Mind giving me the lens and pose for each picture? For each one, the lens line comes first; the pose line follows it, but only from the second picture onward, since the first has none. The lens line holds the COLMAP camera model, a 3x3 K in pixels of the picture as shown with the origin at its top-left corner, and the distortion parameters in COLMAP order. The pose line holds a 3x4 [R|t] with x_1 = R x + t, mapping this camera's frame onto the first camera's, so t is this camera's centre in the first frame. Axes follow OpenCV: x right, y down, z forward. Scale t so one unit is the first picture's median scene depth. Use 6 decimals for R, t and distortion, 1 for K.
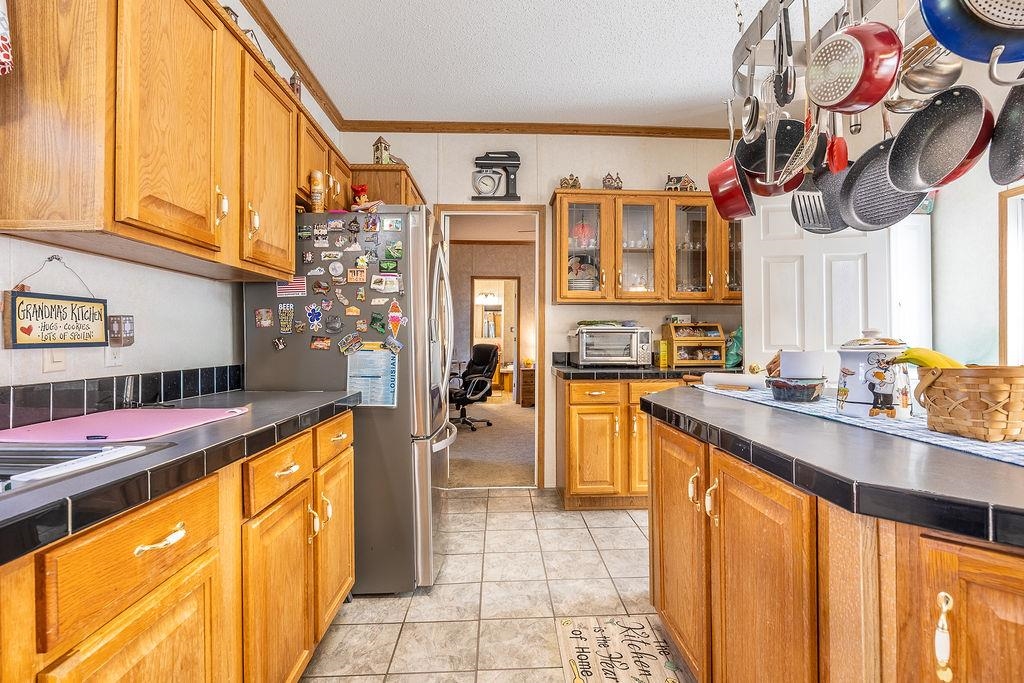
lens RADIAL K [[511.0, 0, 515.4], [0, 511.0, 337.8], [0, 0, 1]] dist [-0.016859, 0.002478]
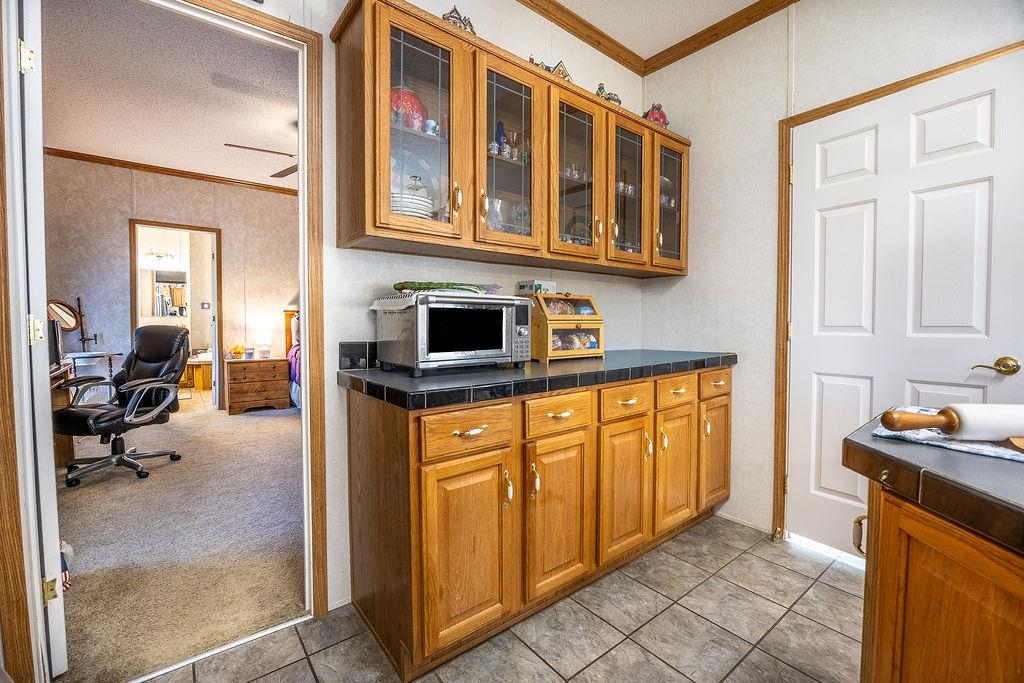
lens RADIAL K [[445.5, 0, 520.6], [0, 445.5, 339.6], [0, 0, 1]] dist [-0.015354, 0.000084]
pose [[0.807657, -0.021210, 0.589271, -0.026488], [-0.007207, 0.998923, 0.045832, 0.002794], [-0.589608, -0.041264, 0.806635, 0.359419]]
